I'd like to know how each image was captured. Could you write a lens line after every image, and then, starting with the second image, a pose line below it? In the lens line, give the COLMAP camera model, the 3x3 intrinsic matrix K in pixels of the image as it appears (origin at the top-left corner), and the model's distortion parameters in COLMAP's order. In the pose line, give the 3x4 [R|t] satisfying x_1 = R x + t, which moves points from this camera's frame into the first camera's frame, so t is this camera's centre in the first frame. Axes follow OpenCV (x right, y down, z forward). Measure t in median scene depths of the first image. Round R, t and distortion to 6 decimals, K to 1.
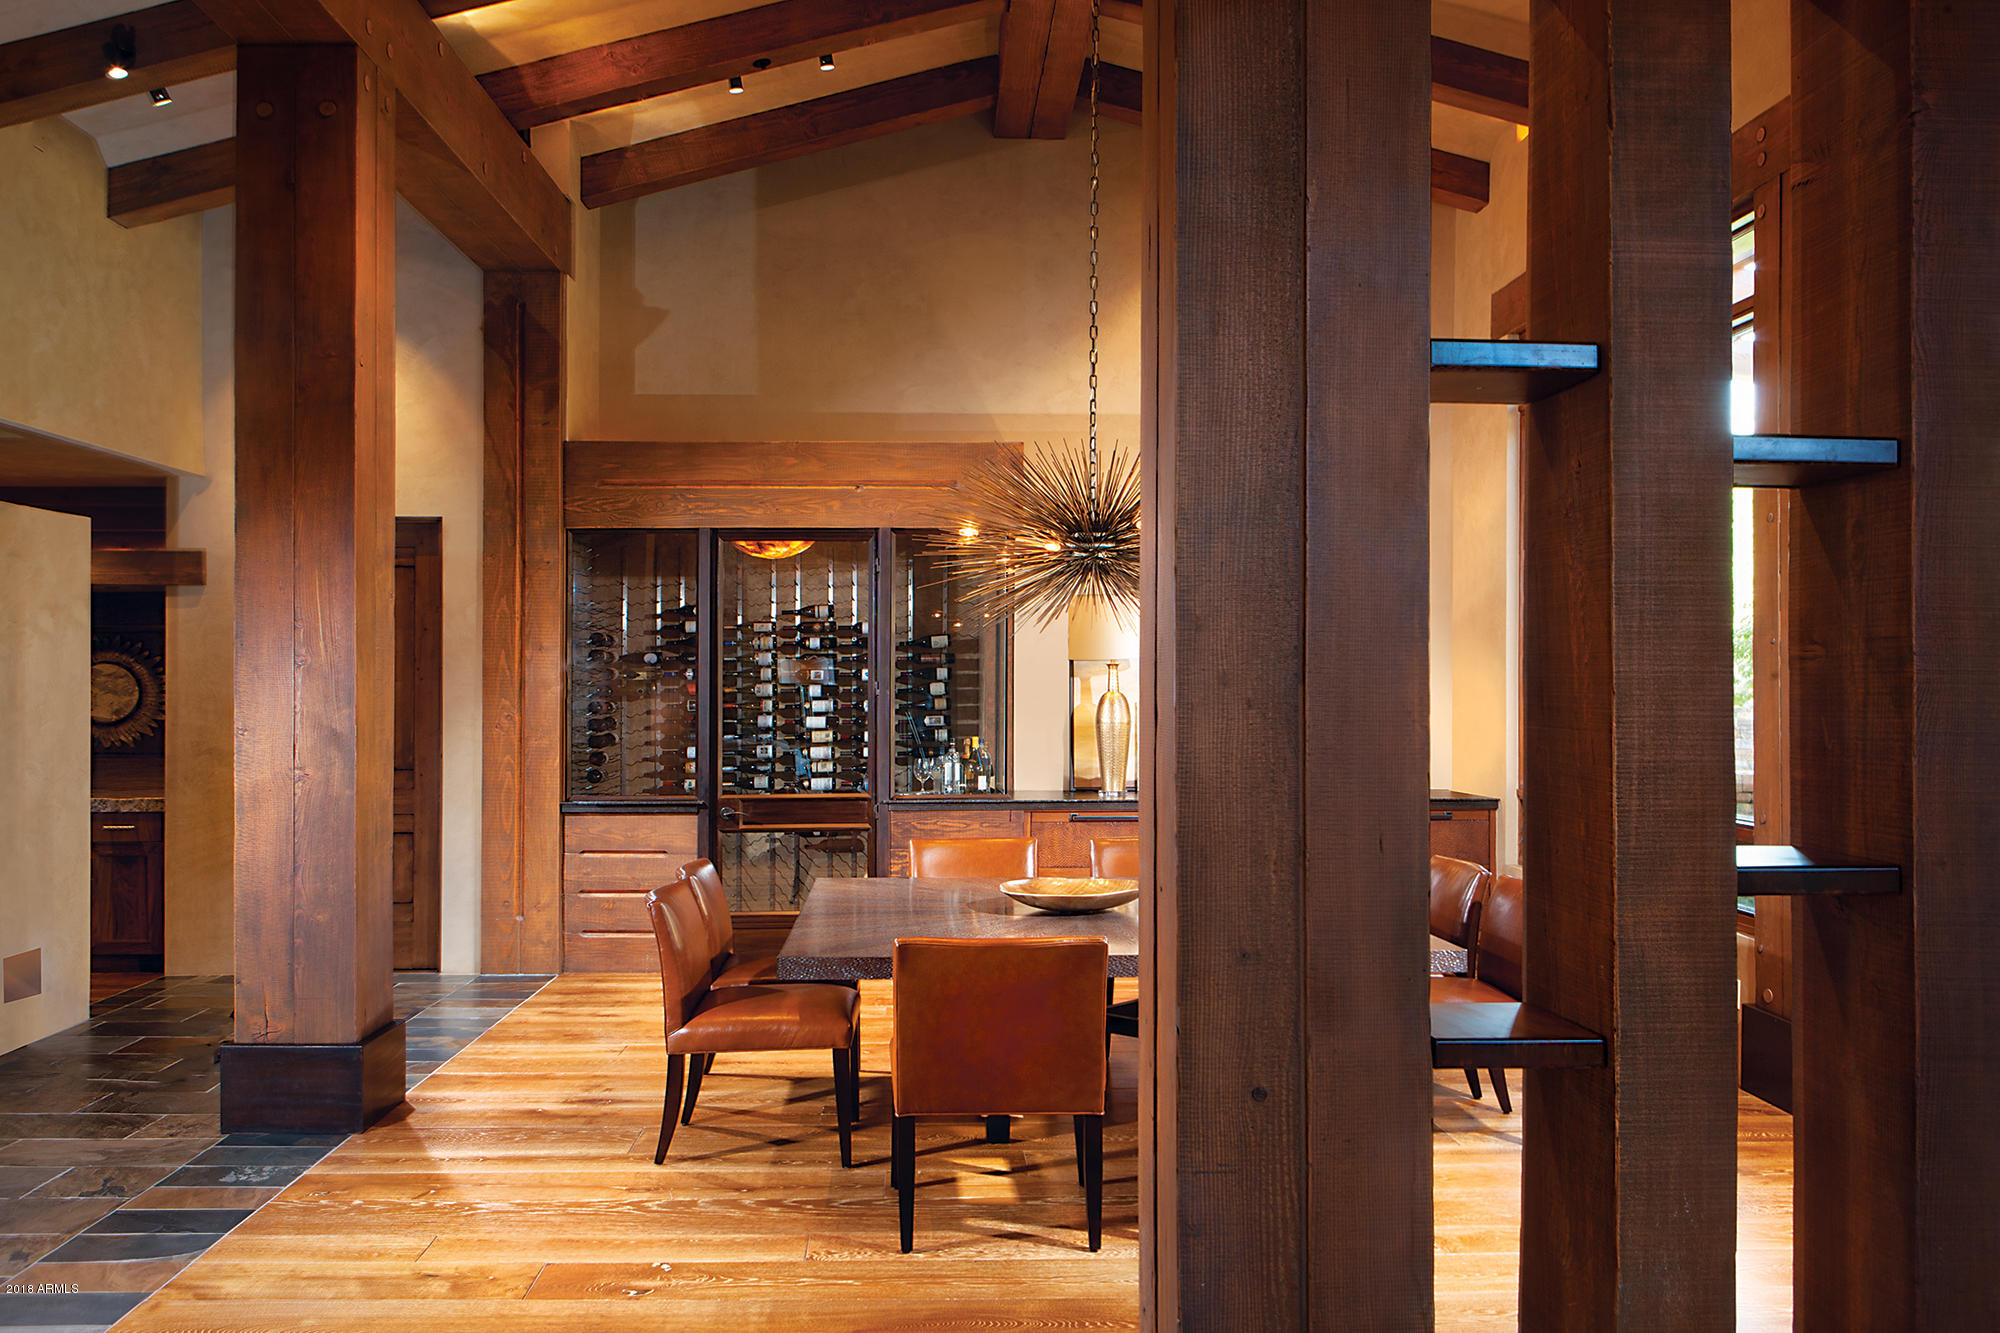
lens RADIAL K [[1478.3, 0, 1002.9], [0, 1478.3, 669.6], [0, 0, 1]] dist [-0.020037, -0.004582]
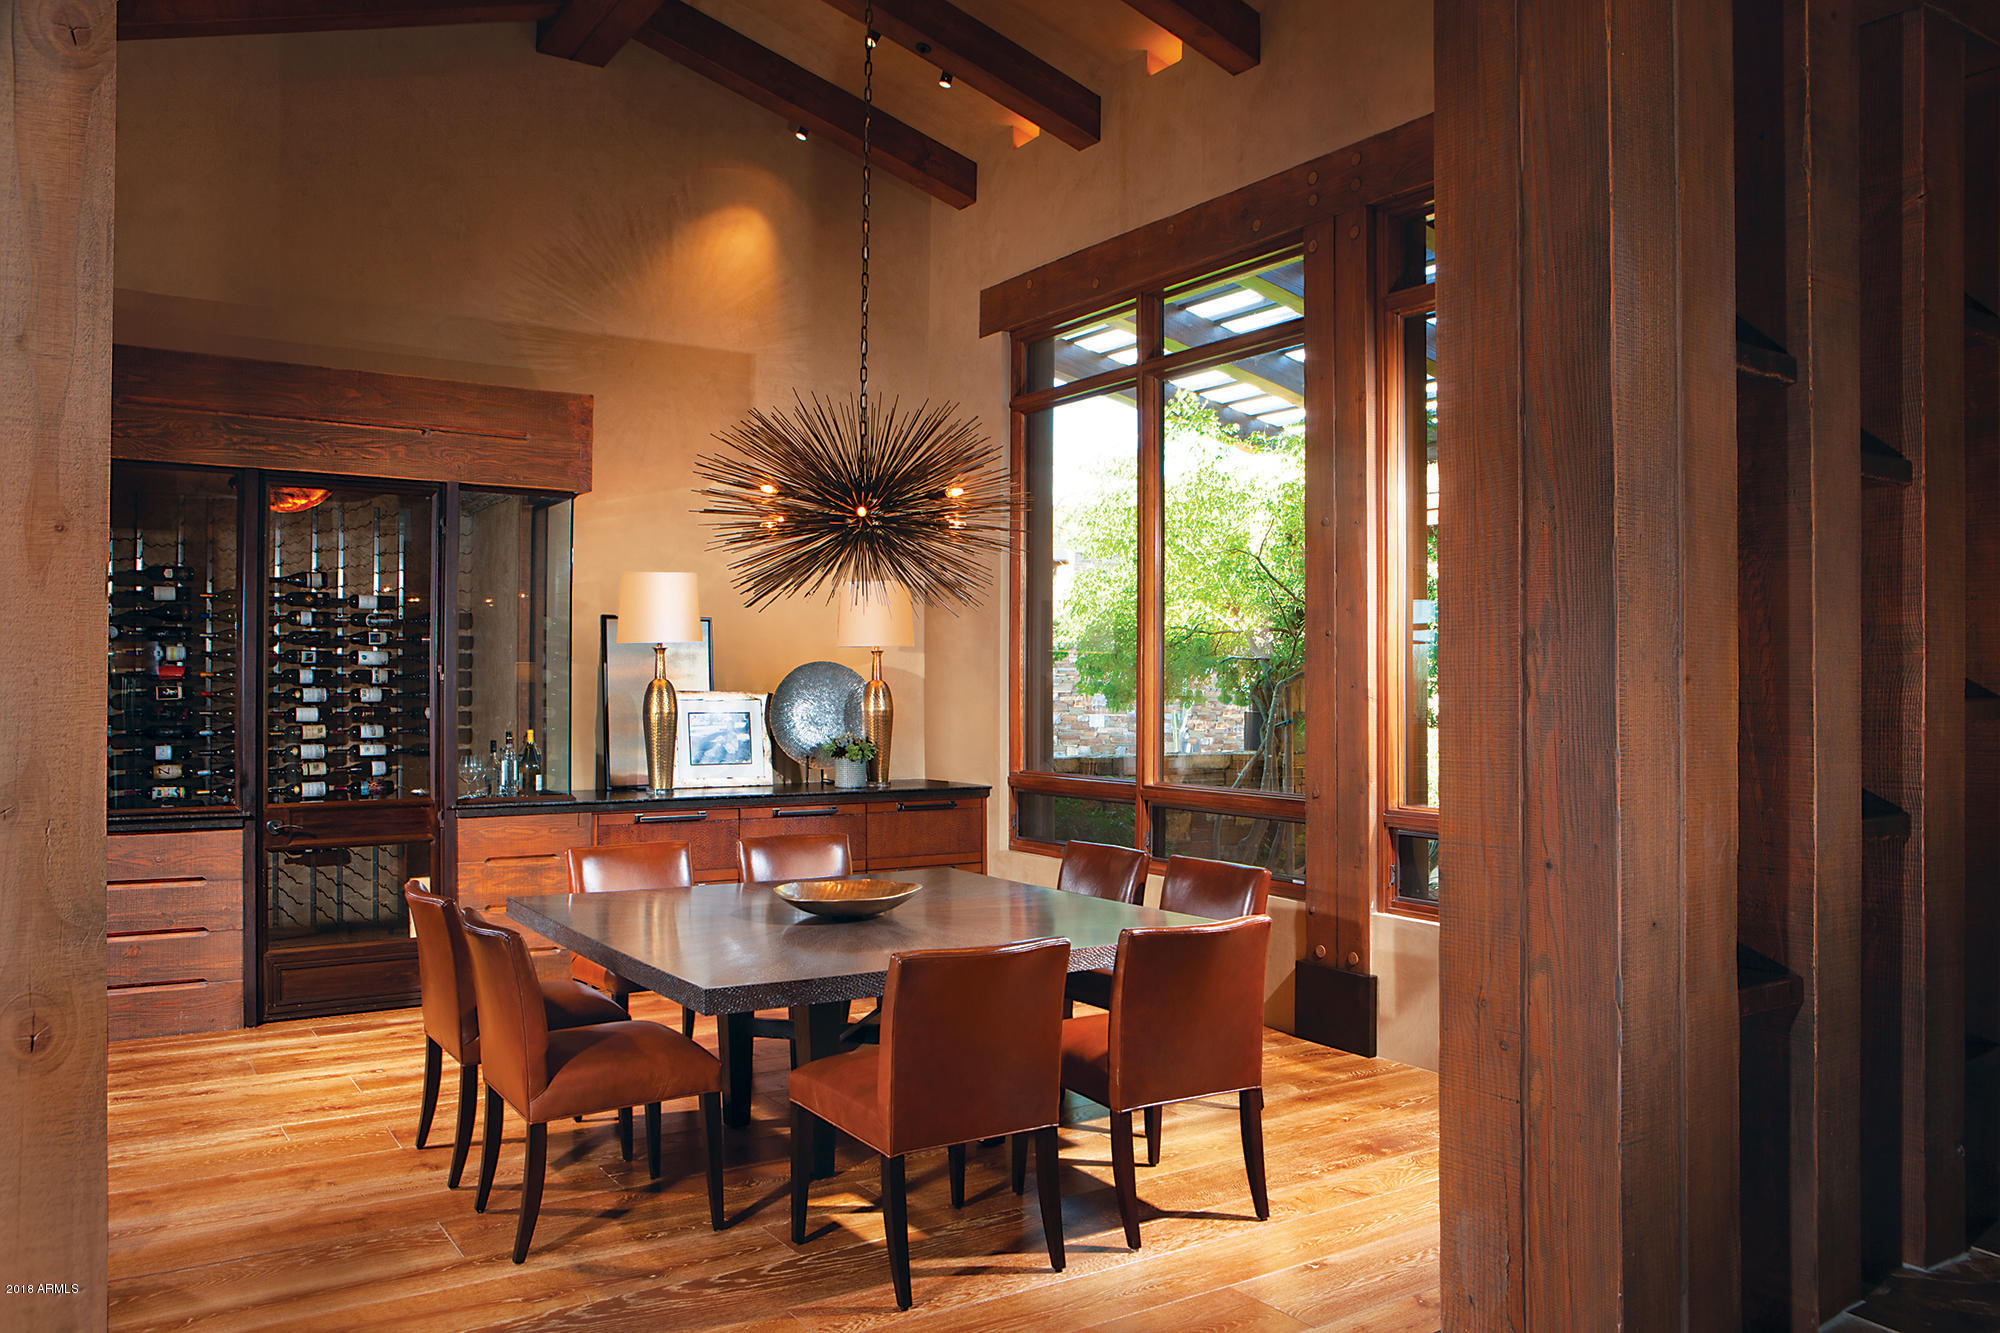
lens RADIAL K [[1519.2, 0, 928.9], [0, 1519.2, 669.0], [0, 0, 1]] dist [-0.048779, 0.005252]
pose [[0.878873, 0.008930, 0.476973, -0.274865], [-0.009339, 0.999955, -0.001513, 0.010218], [-0.476965, -0.003125, 0.878917, 0.120631]]
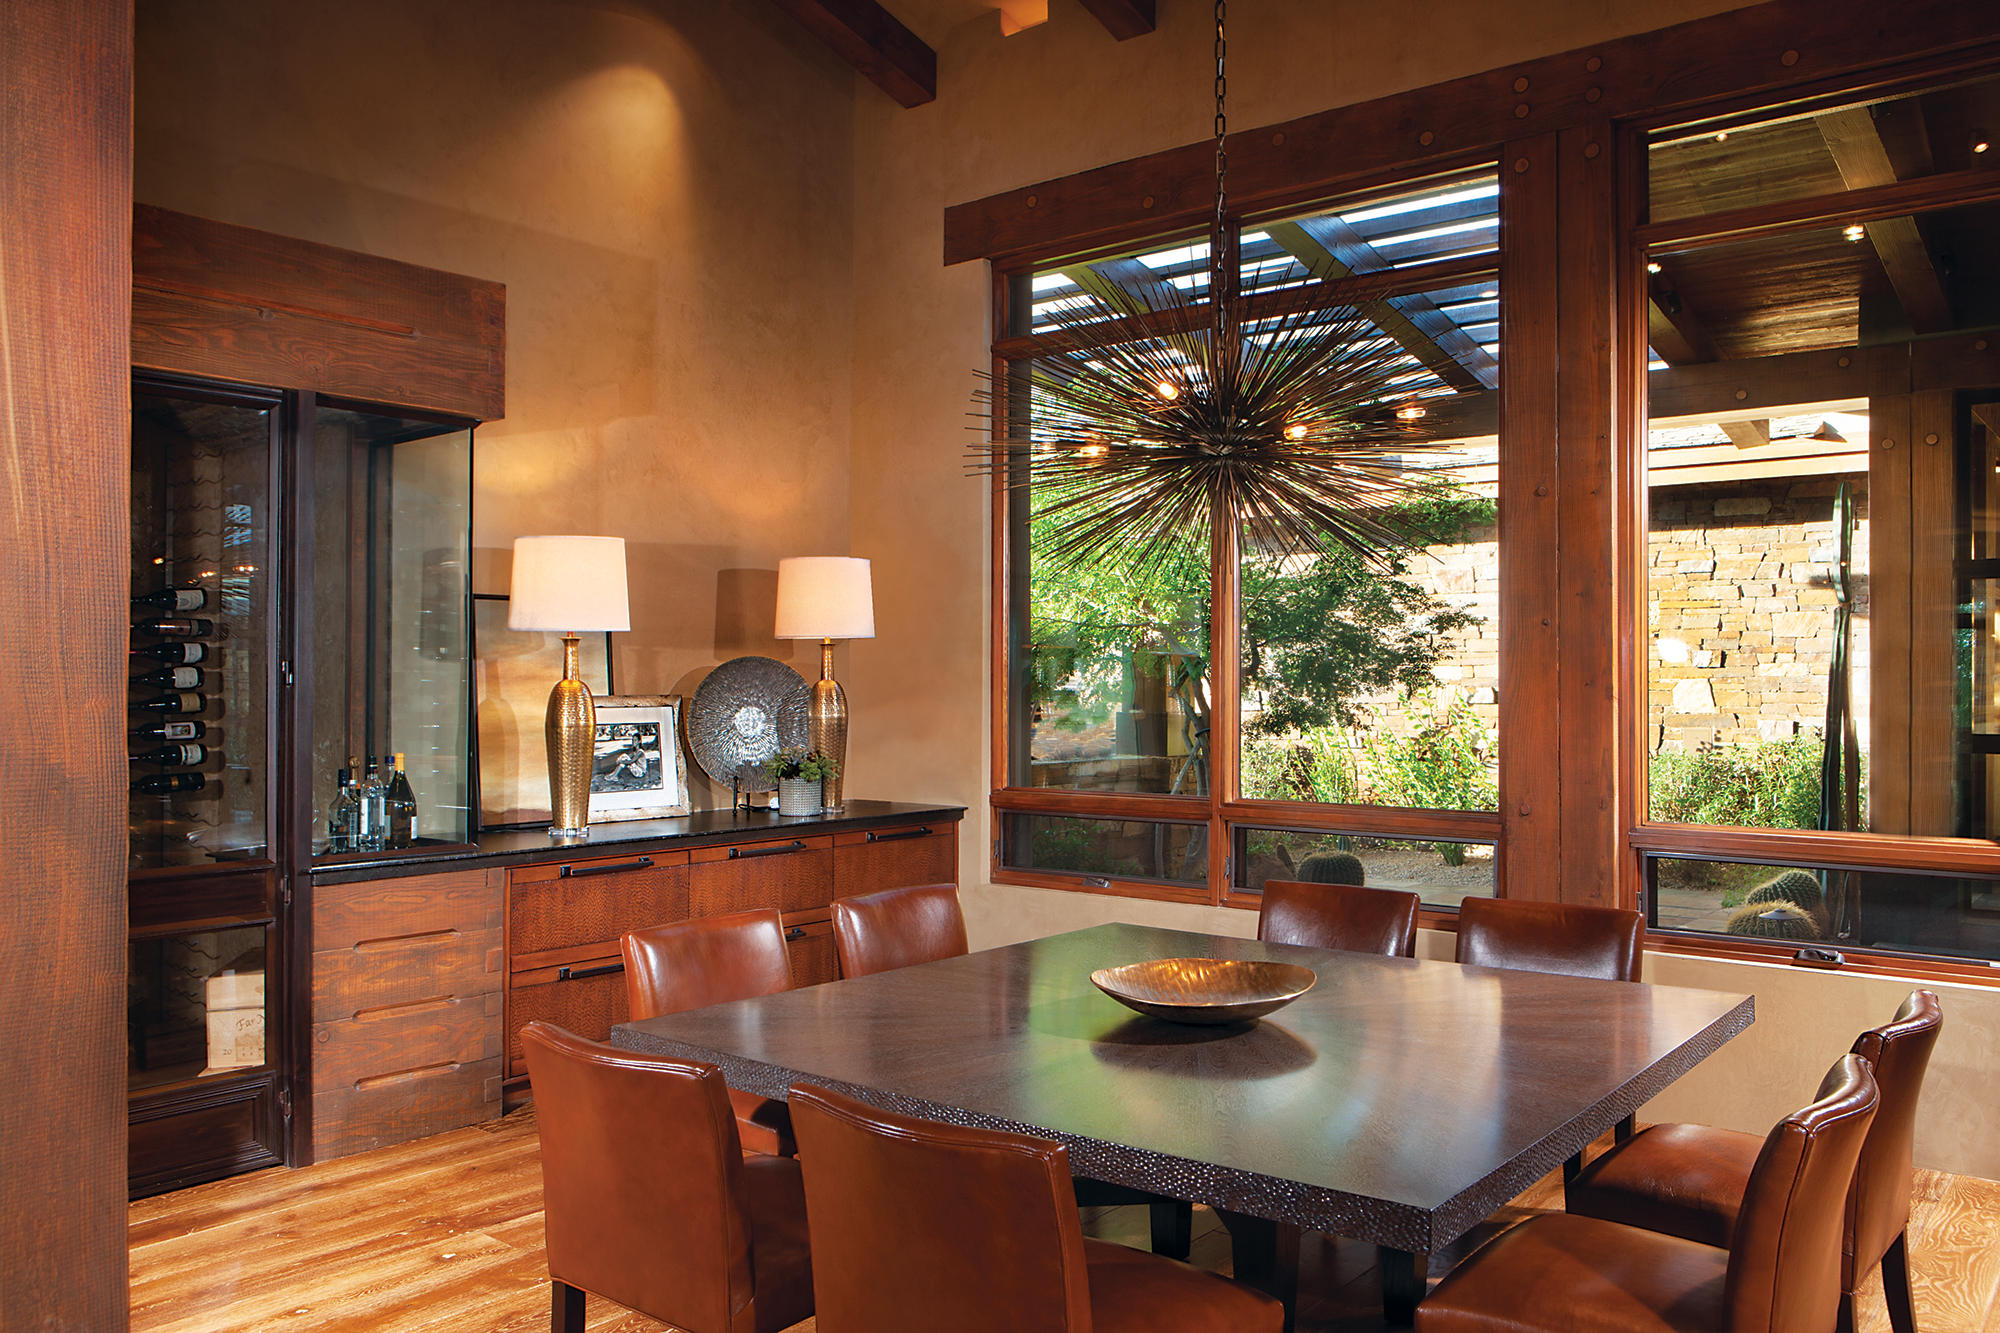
lens RADIAL K [[1478.3, 0, 1007.1], [0, 1478.3, 671.6], [0, 0, 1]] dist [-0.020037, -0.004582]
pose [[0.651393, 0.004246, 0.758729, -0.369100], [-0.005729, 0.999983, -0.000678, 0.012149], [-0.758719, -0.003905, 0.651406, 0.477789]]
